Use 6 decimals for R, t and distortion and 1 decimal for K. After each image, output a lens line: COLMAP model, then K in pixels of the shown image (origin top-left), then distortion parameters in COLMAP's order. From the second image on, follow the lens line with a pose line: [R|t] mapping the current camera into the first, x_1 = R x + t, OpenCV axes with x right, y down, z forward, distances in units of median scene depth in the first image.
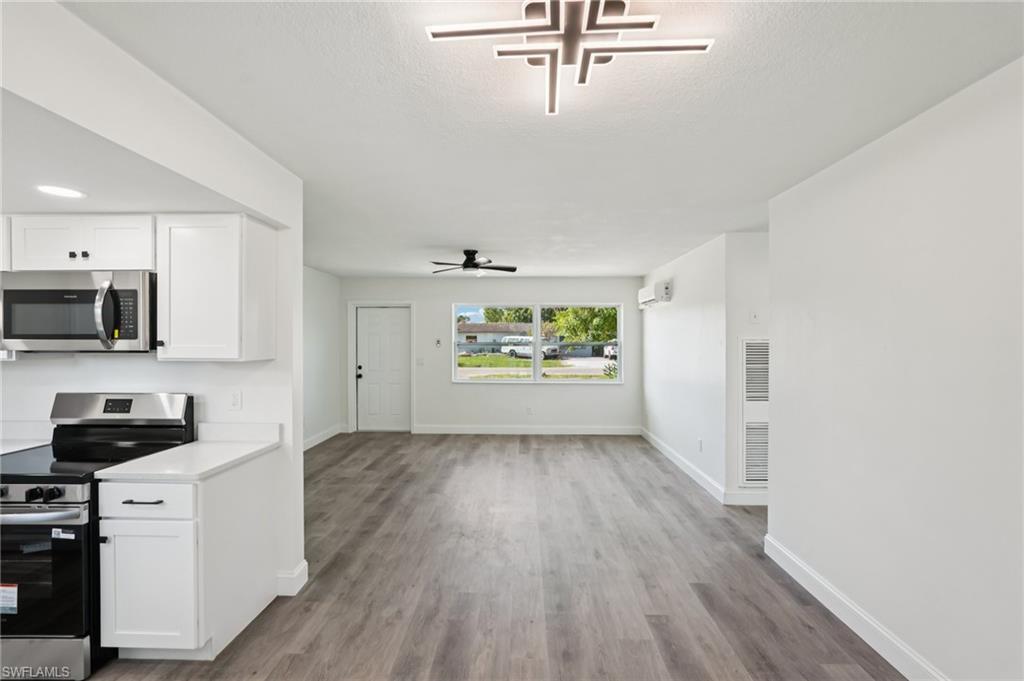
lens RADIAL K [[448.1, 0, 514.2], [0, 448.1, 341.2], [0, 0, 1]] dist [-0.016090, 0.006864]
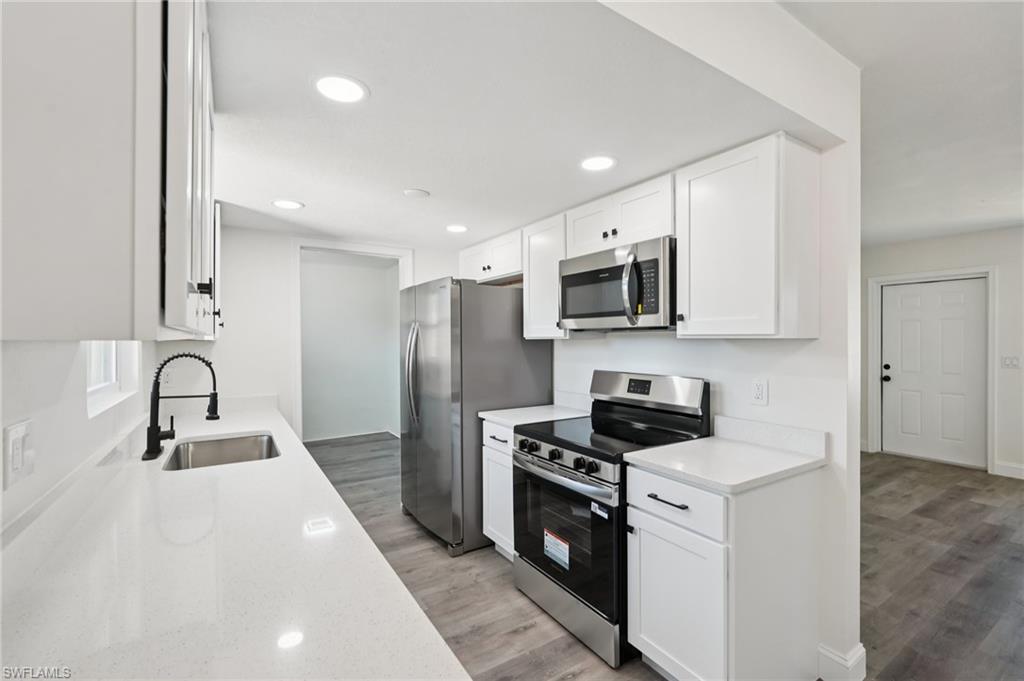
lens RADIAL K [[448.1, 0, 511.2], [0, 448.1, 341.6], [0, 0, 1]] dist [-0.016090, 0.006864]
pose [[0.555586, 0.001932, -0.831457, -0.228342], [0.000303, 0.999997, 0.002526, 0.043872], [0.831459, -0.001655, 0.555583, 0.218215]]
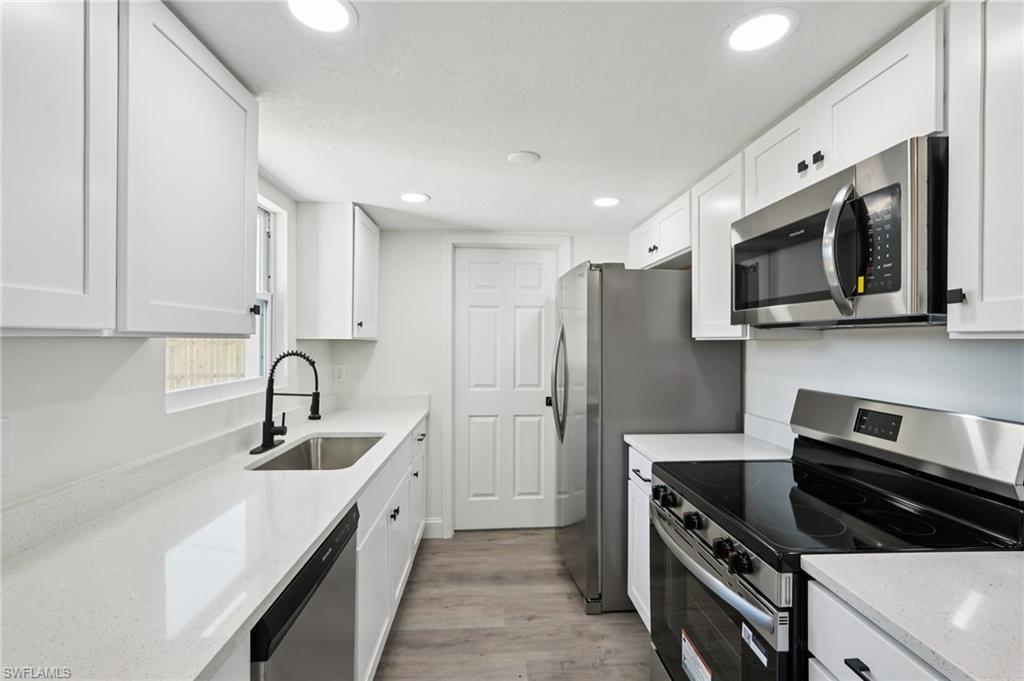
lens RADIAL K [[448.1, 0, 509.2], [0, 448.1, 341.1], [0, 0, 1]] dist [-0.016090, 0.006864]
pose [[0.077020, 0.000732, -0.997029, -0.367754], [-0.006531, 0.999979, 0.000230, 0.044385], [0.997008, 0.006494, 0.077023, 0.491068]]
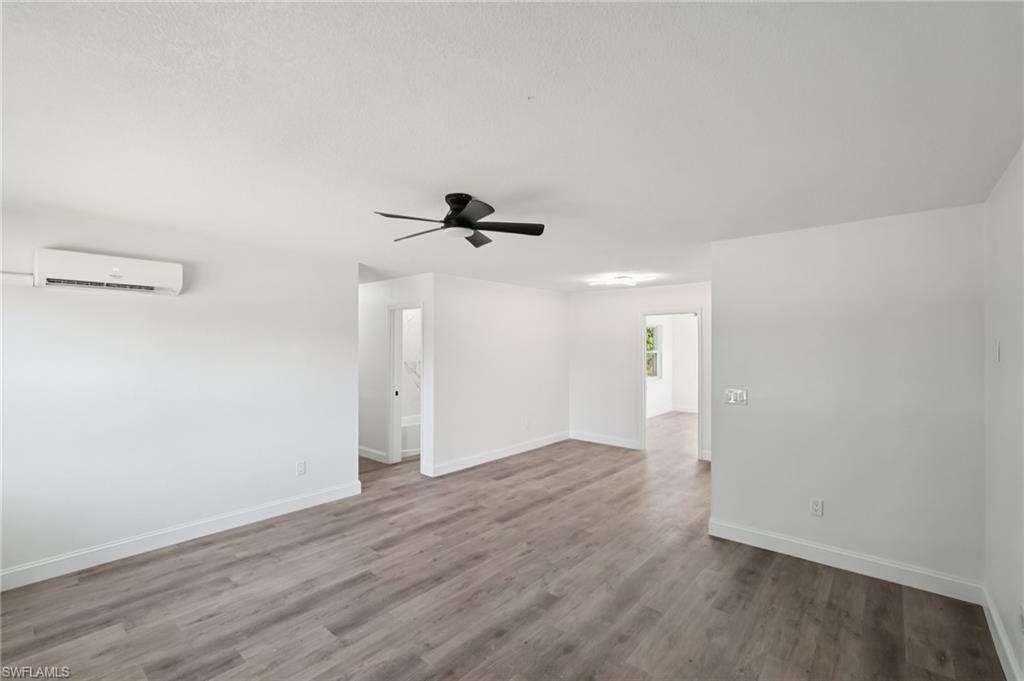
lens RADIAL K [[448.1, 0, 511.0], [0, 448.1, 345.0], [0, 0, 1]] dist [-0.016090, 0.006864]
pose [[-0.772225, 0.002963, 0.635342, -0.936499], [0.002695, 0.999995, -0.001389, -0.037919], [-0.635344, 0.000639, -0.772229, 2.634311]]
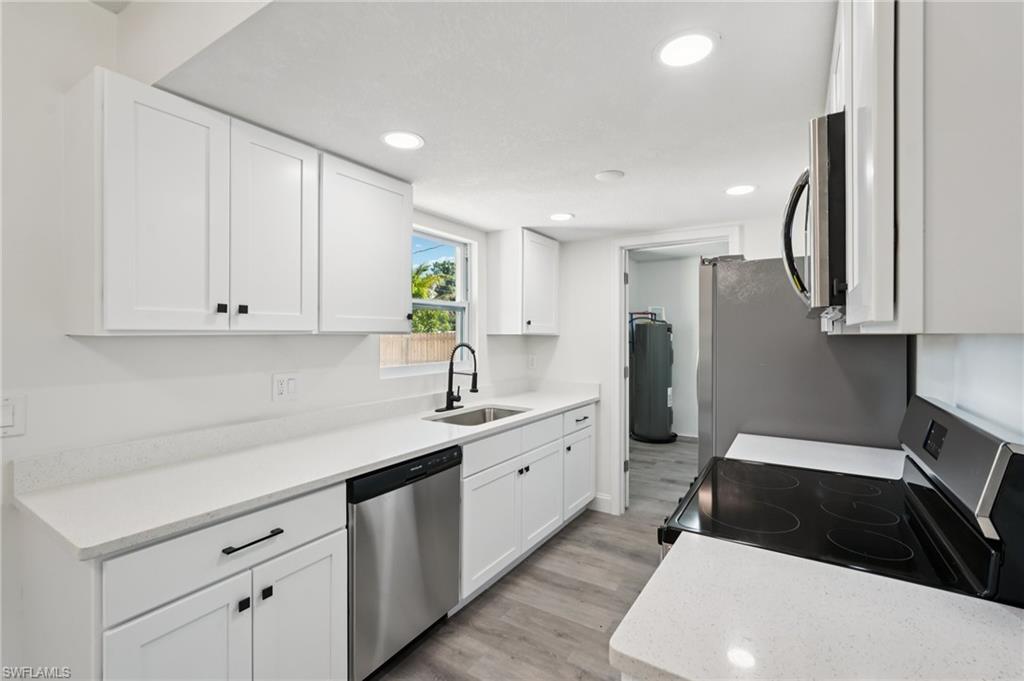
lens RADIAL K [[448.1, 0, 514.8], [0, 448.1, 336.3], [0, 0, 1]] dist [-0.016090, 0.006864]
pose [[-0.515764, 0.001665, -0.856729, -0.288845], [-0.004755, 0.999977, 0.004806, 0.041378], [0.856717, 0.006553, -0.515745, 0.856284]]
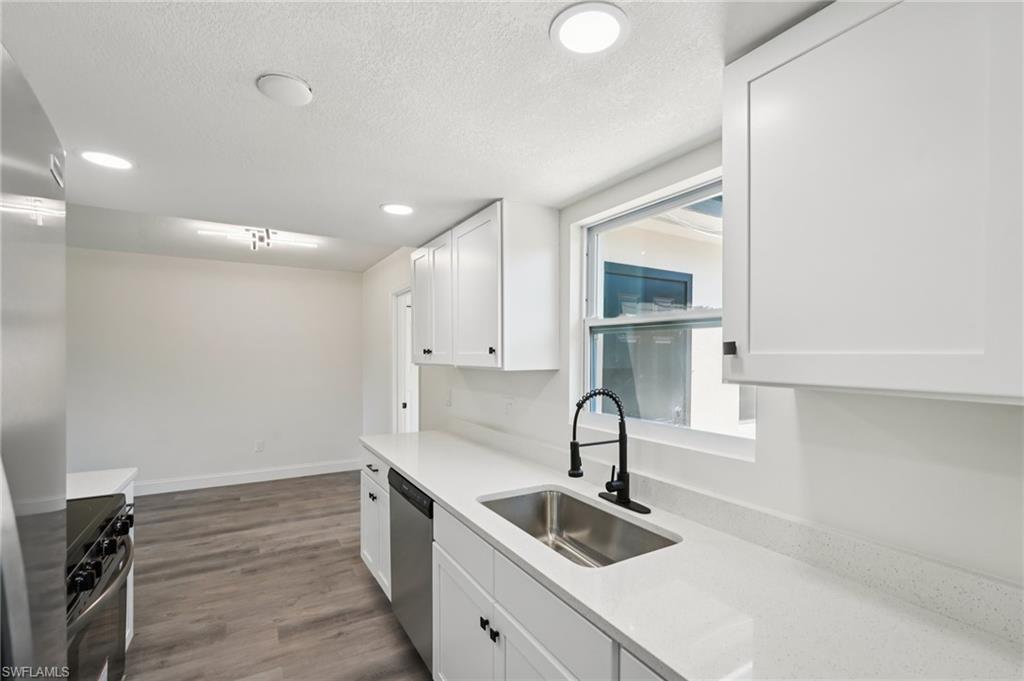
lens RADIAL K [[448.1, 0, 510.6], [0, 448.1, 359.9], [0, 0, 1]] dist [-0.016090, 0.006864]
pose [[-0.531937, -0.006434, 0.846759, -1.629298], [-0.002144, 0.999978, 0.006252, 0.021947], [-0.846781, 0.001510, -0.531939, 0.618560]]
